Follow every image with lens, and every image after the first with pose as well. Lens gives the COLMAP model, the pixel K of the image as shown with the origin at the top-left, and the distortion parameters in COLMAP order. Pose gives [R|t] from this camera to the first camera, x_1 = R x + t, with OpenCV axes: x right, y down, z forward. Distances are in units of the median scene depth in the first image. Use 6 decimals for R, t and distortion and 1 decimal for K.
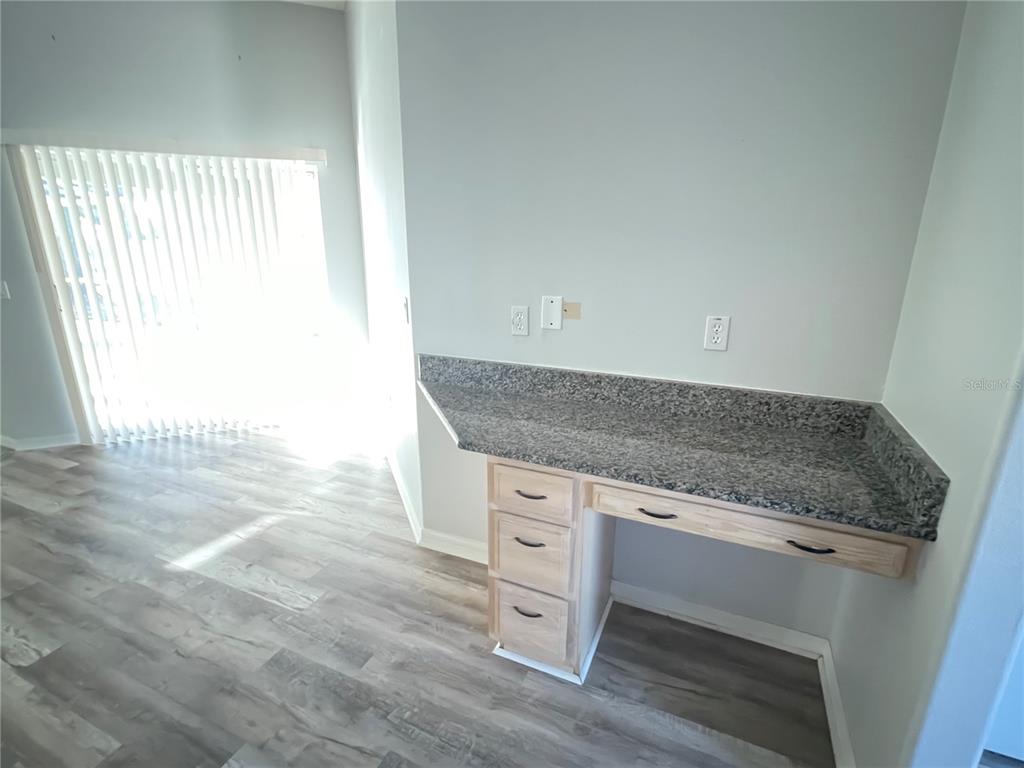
lens RADIAL K [[494.8, 0, 507.9], [0, 494.8, 387.9], [0, 0, 1]] dist [0.000450, 0.001159]
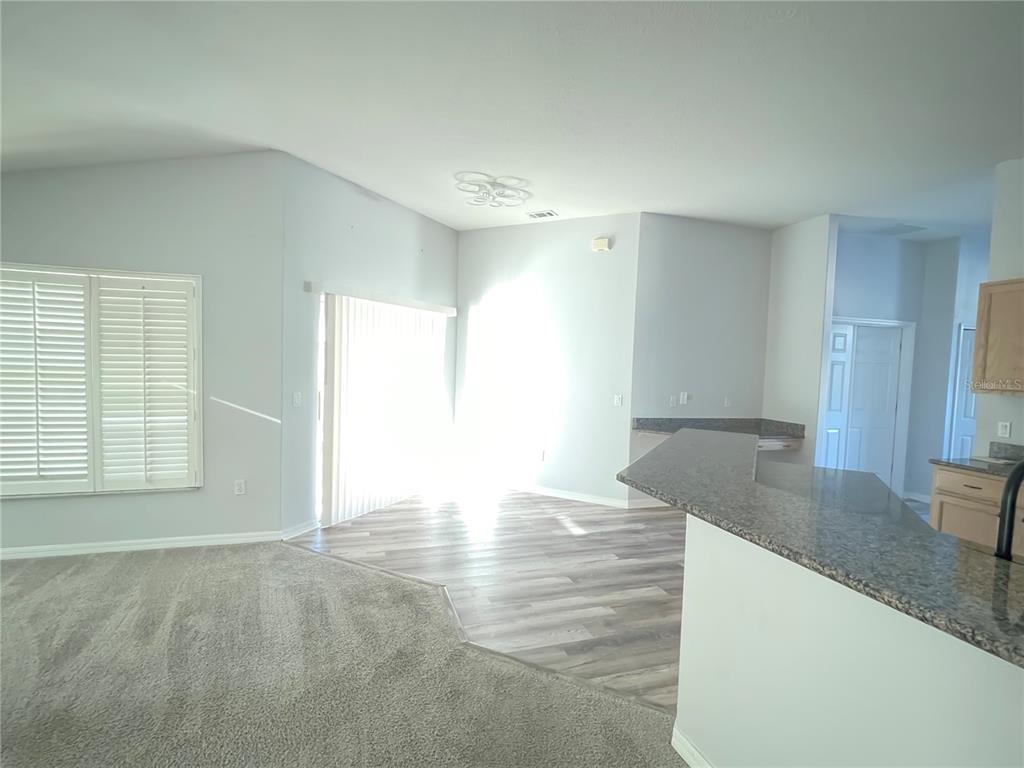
lens RADIAL K [[494.8, 0, 507.2], [0, 494.8, 384.2], [0, 0, 1]] dist [0.000450, 0.001159]
pose [[0.736093, -0.006353, 0.676851, -2.201187], [0.148477, 0.977117, -0.152302, 0.044053], [-0.660396, 0.212606, 0.720192, -0.338938]]
